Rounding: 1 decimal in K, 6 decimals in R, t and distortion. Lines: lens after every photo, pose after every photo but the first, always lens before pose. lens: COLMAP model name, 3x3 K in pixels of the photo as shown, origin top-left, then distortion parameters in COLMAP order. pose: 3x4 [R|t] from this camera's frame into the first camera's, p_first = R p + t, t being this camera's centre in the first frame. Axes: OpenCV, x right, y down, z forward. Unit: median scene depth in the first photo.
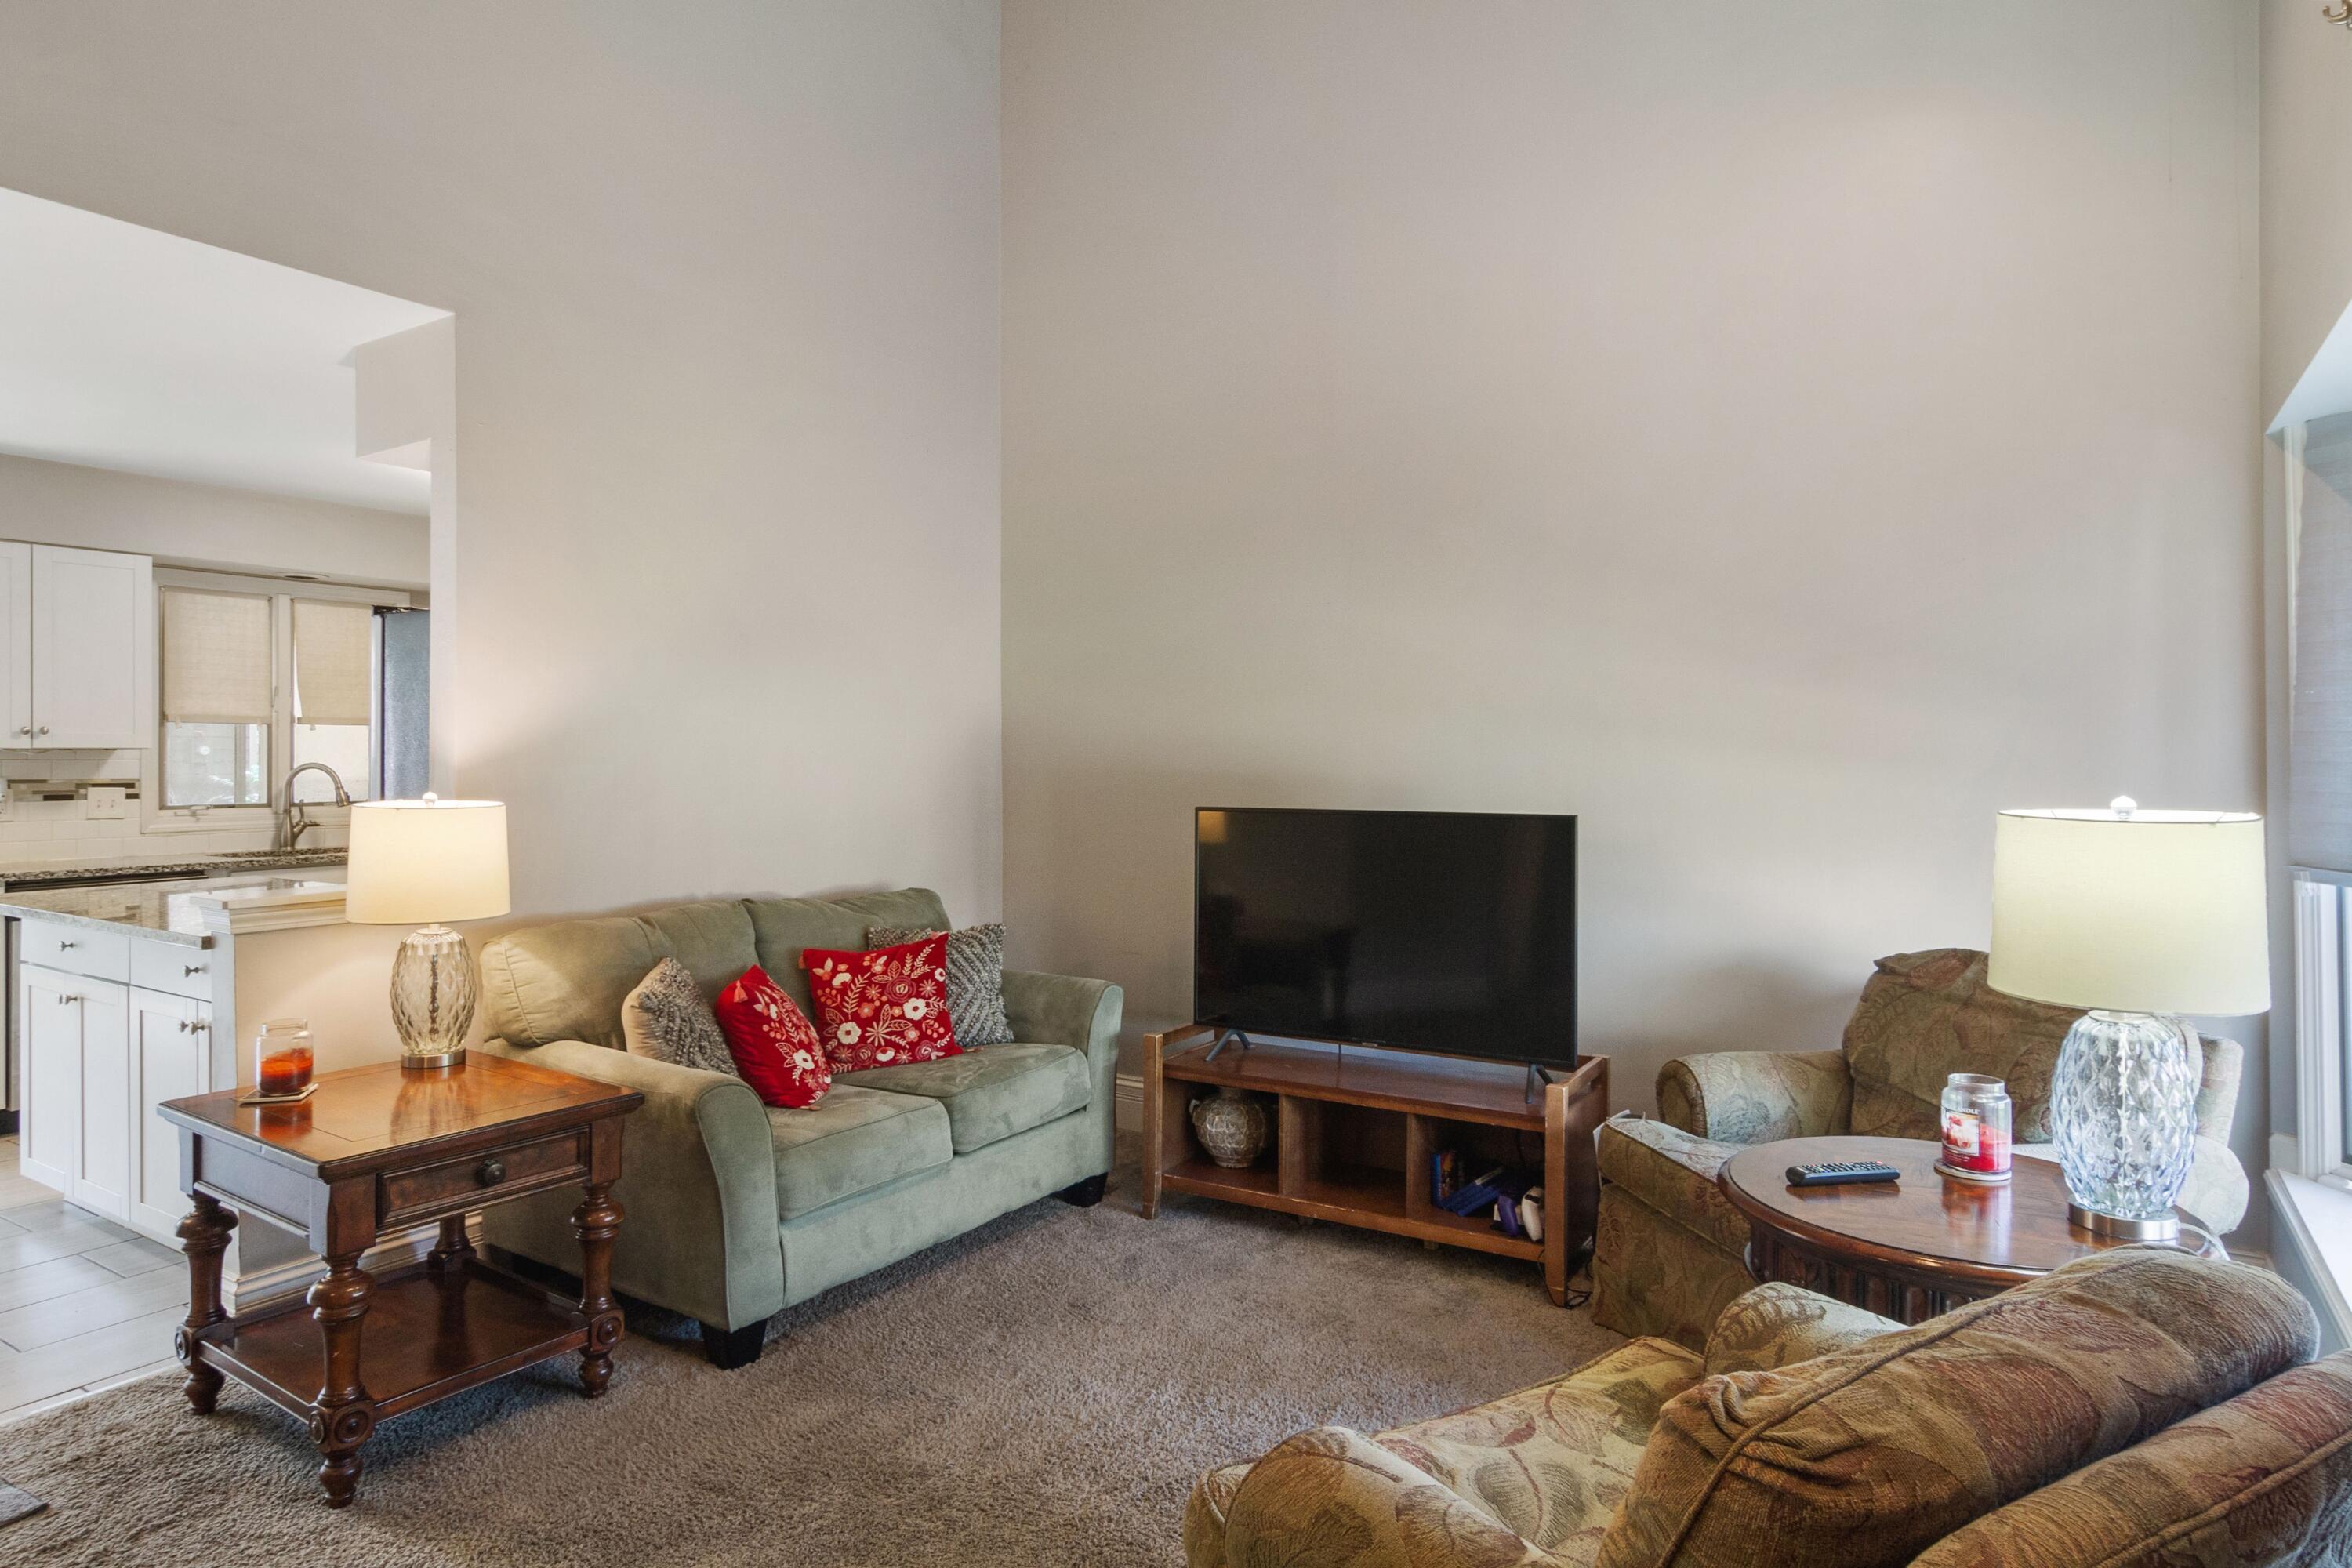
lens RADIAL K [[1374.0, 0, 1179.7], [0, 1374.0, 751.8], [0, 0, 1]] dist [0.000390, 0.001434]
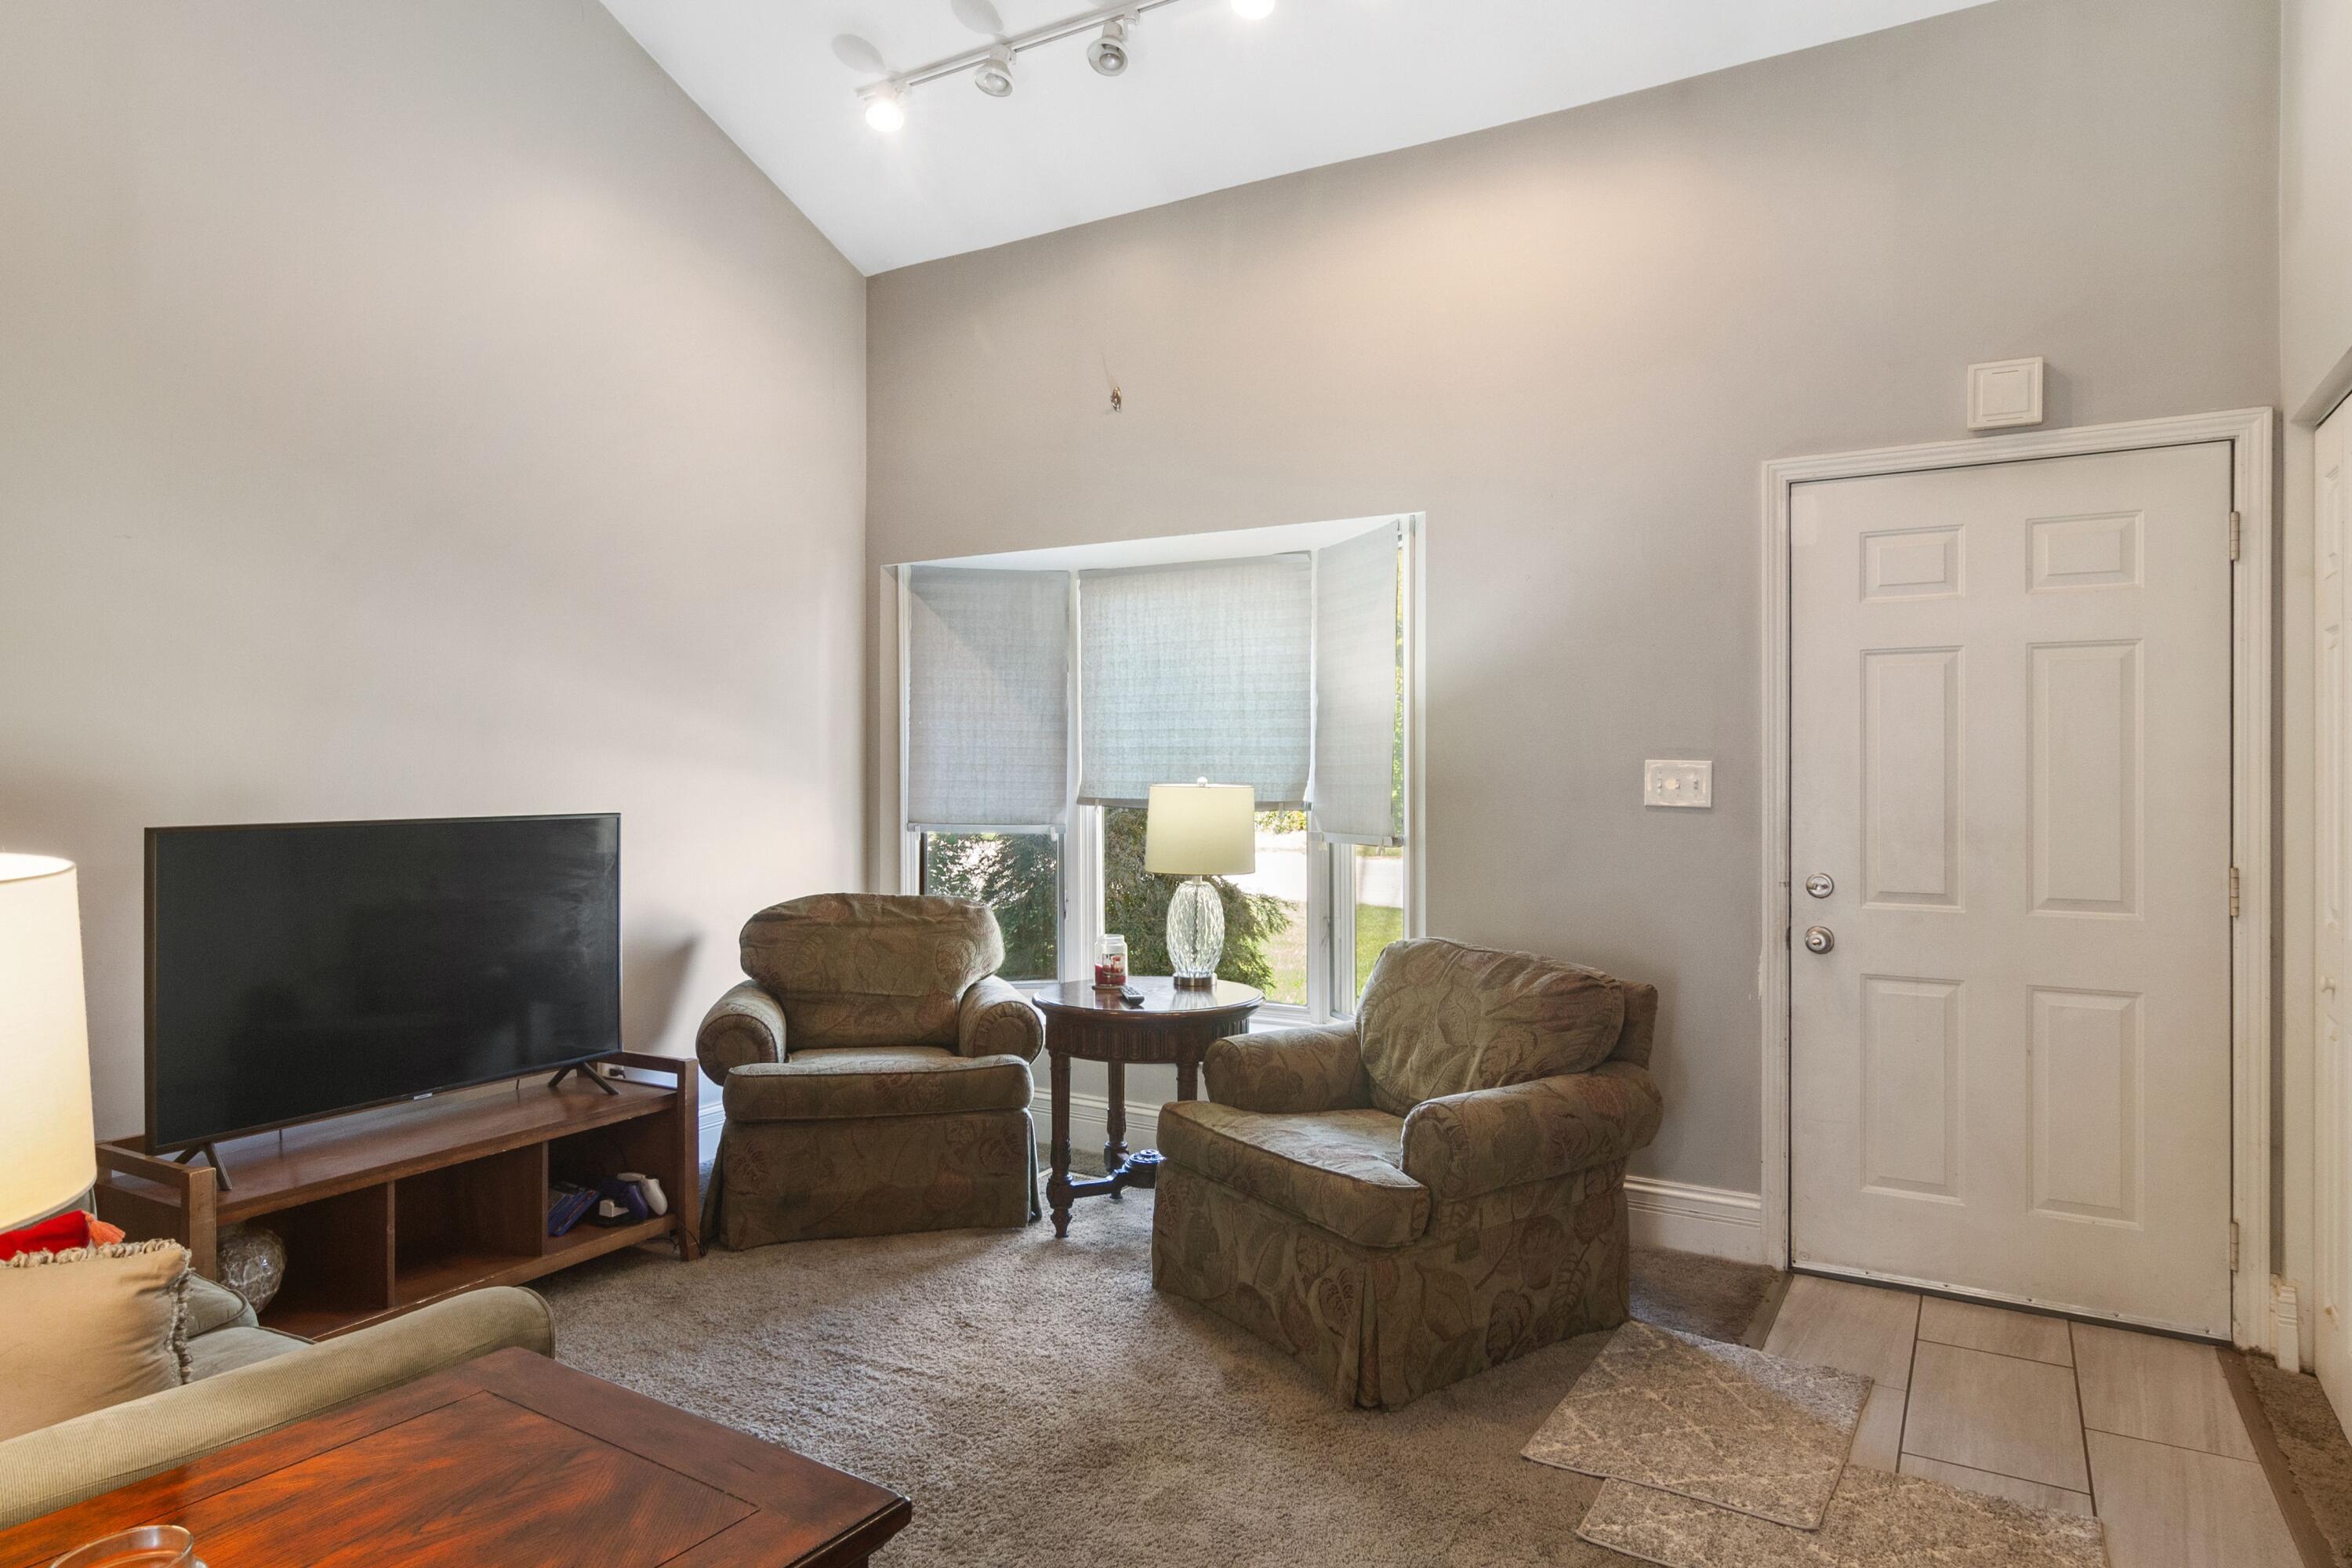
lens RADIAL K [[1390.7, 0, 1177.7], [0, 1390.7, 767.4], [0, 0, 1]] dist [0.001412, 0.002133]
pose [[-0.036281, 0.000543, 0.999341, -0.706524], [-0.002186, 0.999997, -0.000623, 0.009975], [-0.999339, -0.002208, -0.036280, 0.549229]]
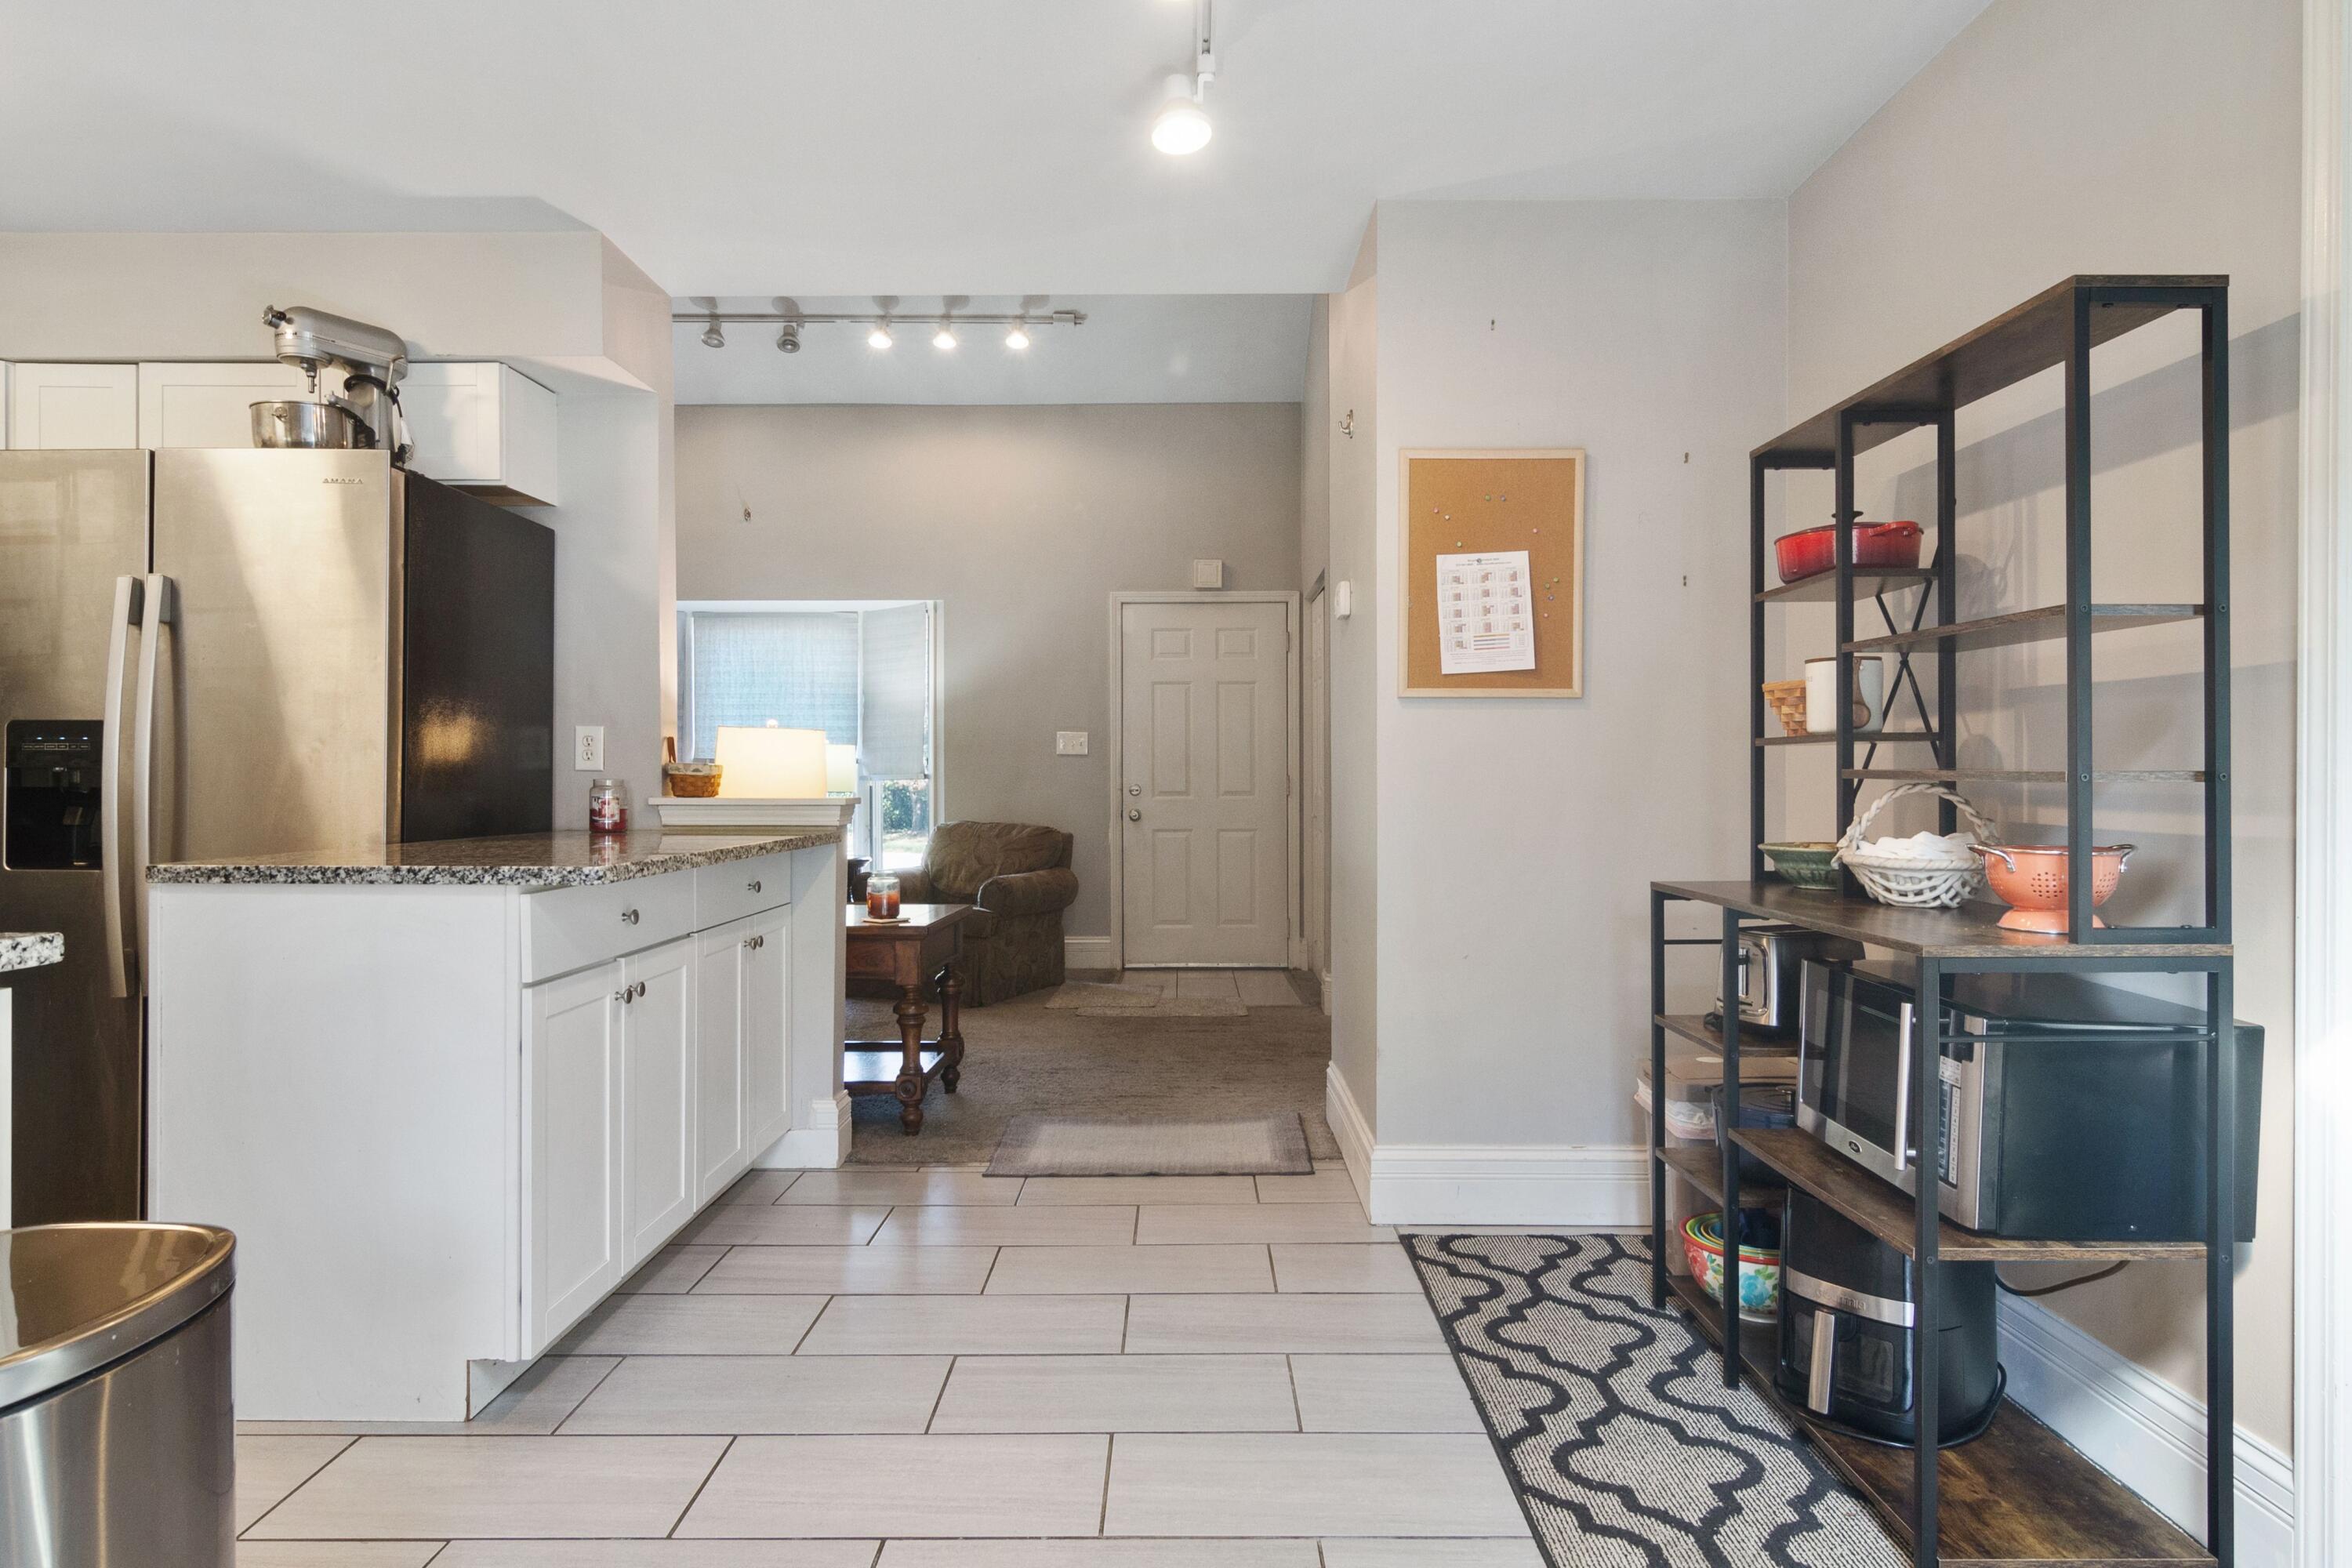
lens RADIAL K [[1390.7, 0, 1177.7], [0, 1390.7, 767.4], [0, 0, 1]] dist [0.001412, 0.002133]
pose [[-0.539909, 0.007189, 0.841693, -1.497116], [0.001448, 0.999970, -0.007612, 0.068499], [-0.841722, -0.002890, -0.539903, 1.105022]]
